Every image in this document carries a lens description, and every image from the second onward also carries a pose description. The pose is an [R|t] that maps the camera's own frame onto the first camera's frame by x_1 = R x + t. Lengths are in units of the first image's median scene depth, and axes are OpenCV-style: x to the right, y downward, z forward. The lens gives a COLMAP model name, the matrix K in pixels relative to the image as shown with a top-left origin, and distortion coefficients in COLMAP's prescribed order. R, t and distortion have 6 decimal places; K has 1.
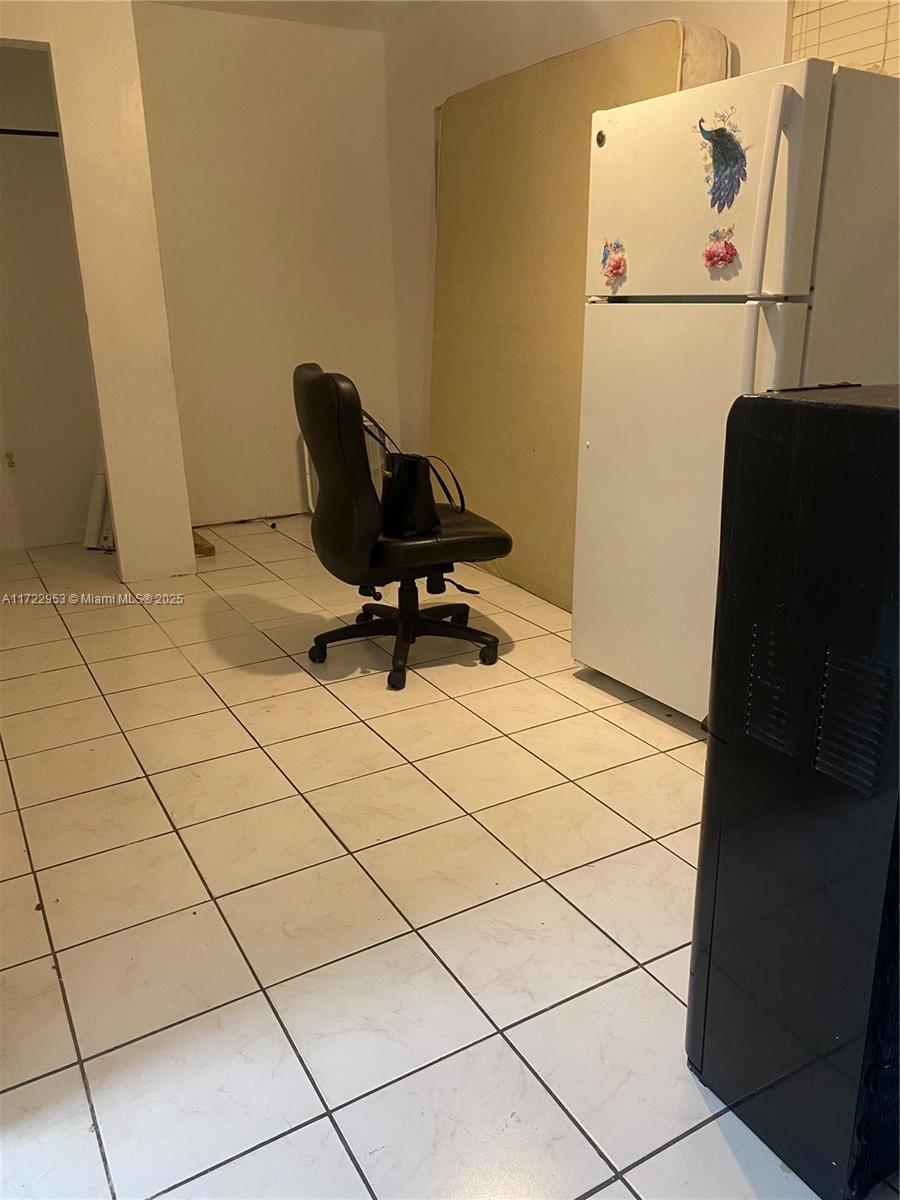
lens RADIAL K [[901.3, 0, 455.3], [0, 901.3, 575.9], [0, 0, 1]] dist [0.041014, -0.057749]
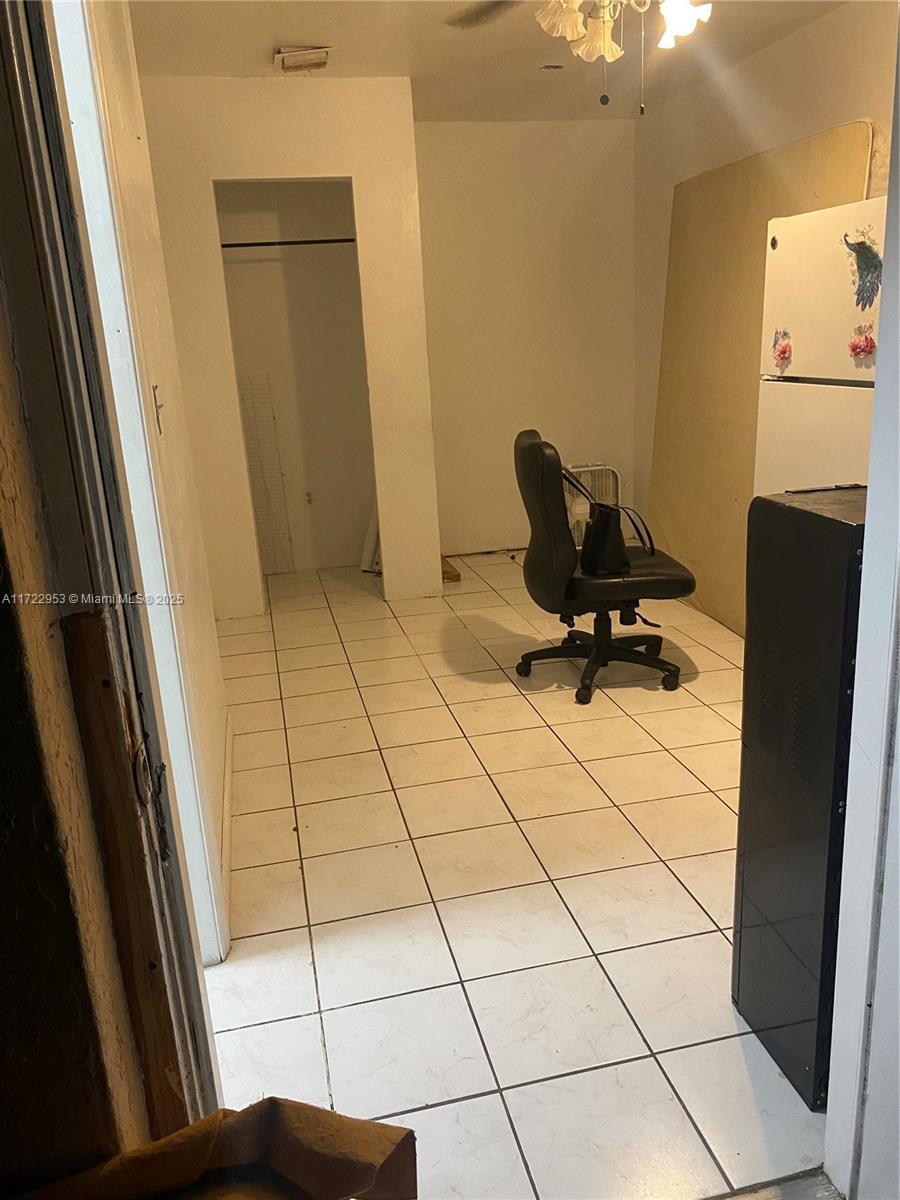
lens RADIAL K [[864.5, 0, 448.2], [0, 864.5, 575.5], [0, 0, 1]] dist [0.036128, -0.056631]
pose [[0.954085, 0.044275, -0.296246, 0.091554], [-0.053313, 0.998324, -0.022496, -0.007112], [0.294753, 0.037256, 0.954847, -0.142325]]
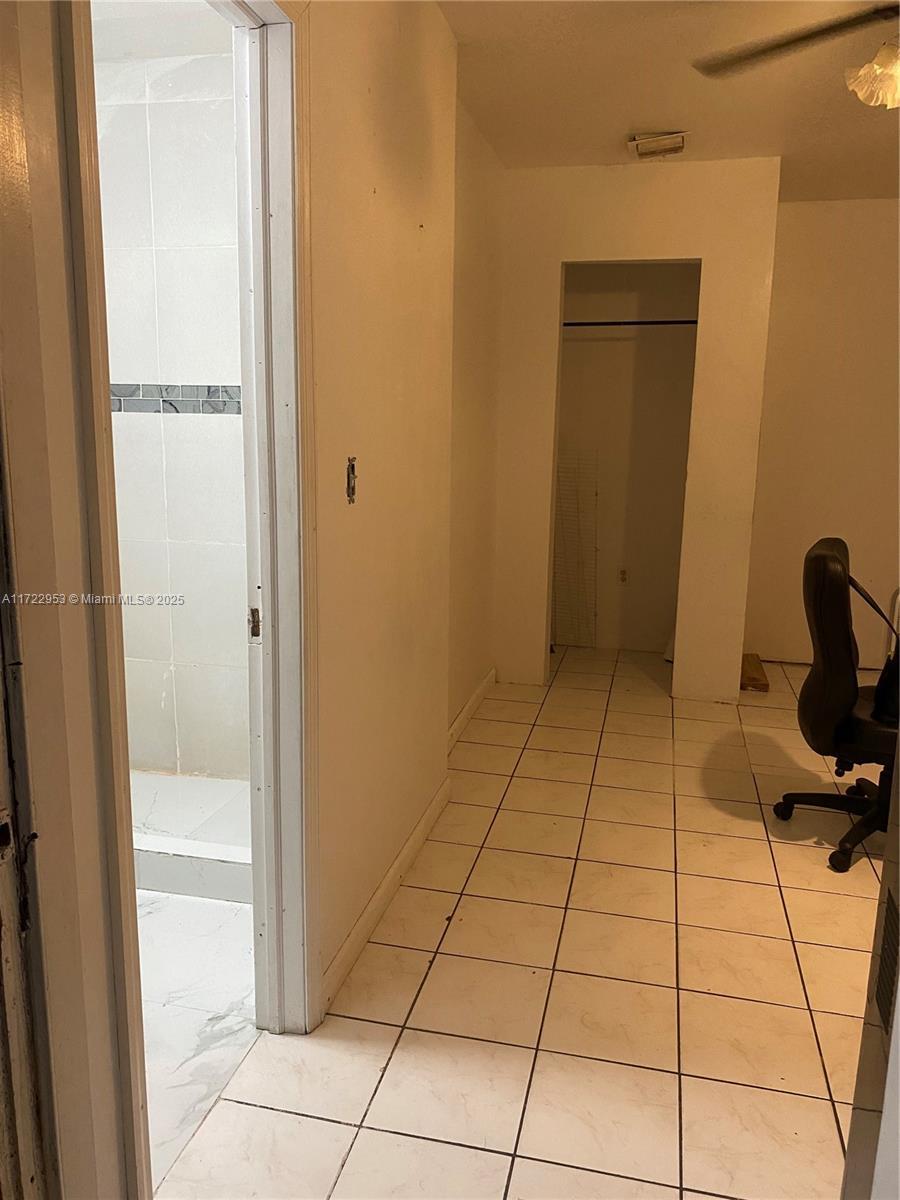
lens RADIAL K [[864.5, 0, 448.2], [0, 864.5, 575.5], [0, 0, 1]] dist [0.036128, -0.056631]
pose [[0.734360, 0.149714, -0.662043, 0.193743], [-0.233634, 0.971524, -0.039455, -0.048653], [0.637284, 0.183650, 0.748426, -0.042586]]
